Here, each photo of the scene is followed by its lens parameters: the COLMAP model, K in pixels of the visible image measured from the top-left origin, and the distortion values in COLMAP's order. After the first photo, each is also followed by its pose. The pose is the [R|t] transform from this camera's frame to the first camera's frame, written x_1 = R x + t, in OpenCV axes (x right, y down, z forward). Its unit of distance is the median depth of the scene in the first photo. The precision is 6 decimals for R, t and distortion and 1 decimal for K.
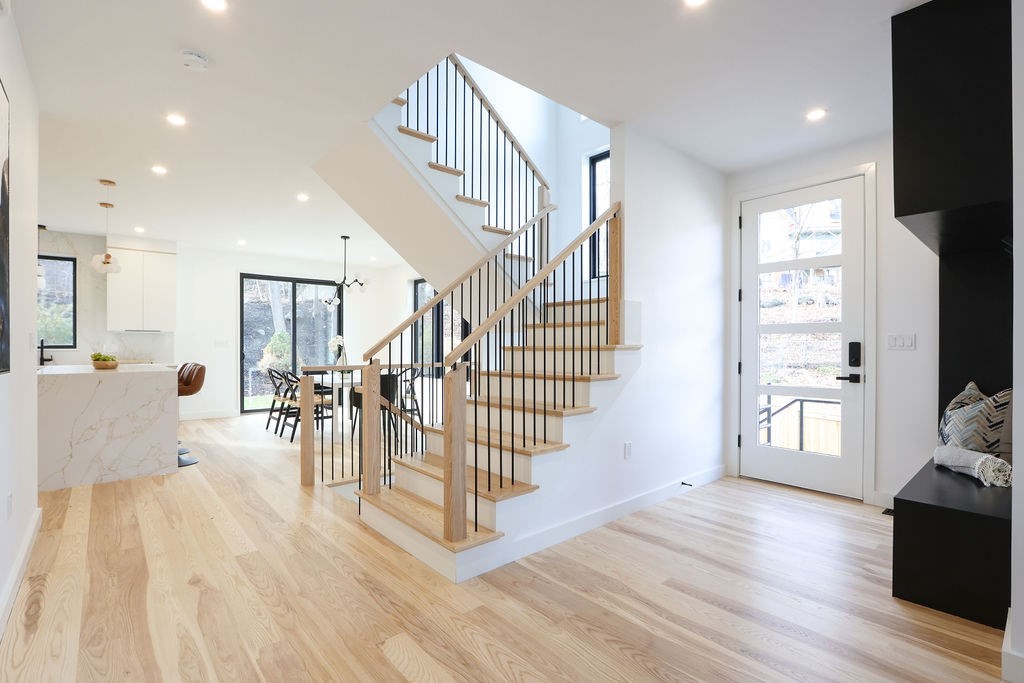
lens RADIAL K [[469.7, 0, 510.7], [0, 469.7, 344.1], [0, 0, 1]] dist [-0.004788, -0.000875]
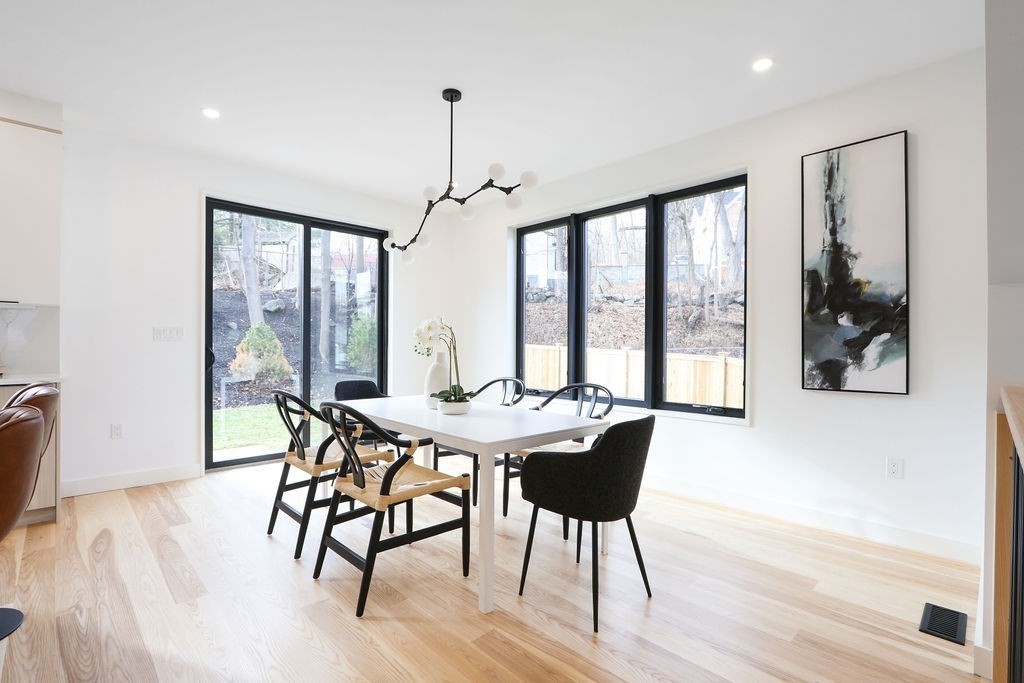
lens RADIAL K [[469.7, 0, 514.1], [0, 469.7, 345.3], [0, 0, 1]] dist [-0.004788, -0.000875]
pose [[0.998283, 0.006679, 0.058188, -0.264338], [-0.006846, 0.999973, 0.002681, 0.007624], [-0.058168, -0.003075, 0.998302, 0.458594]]
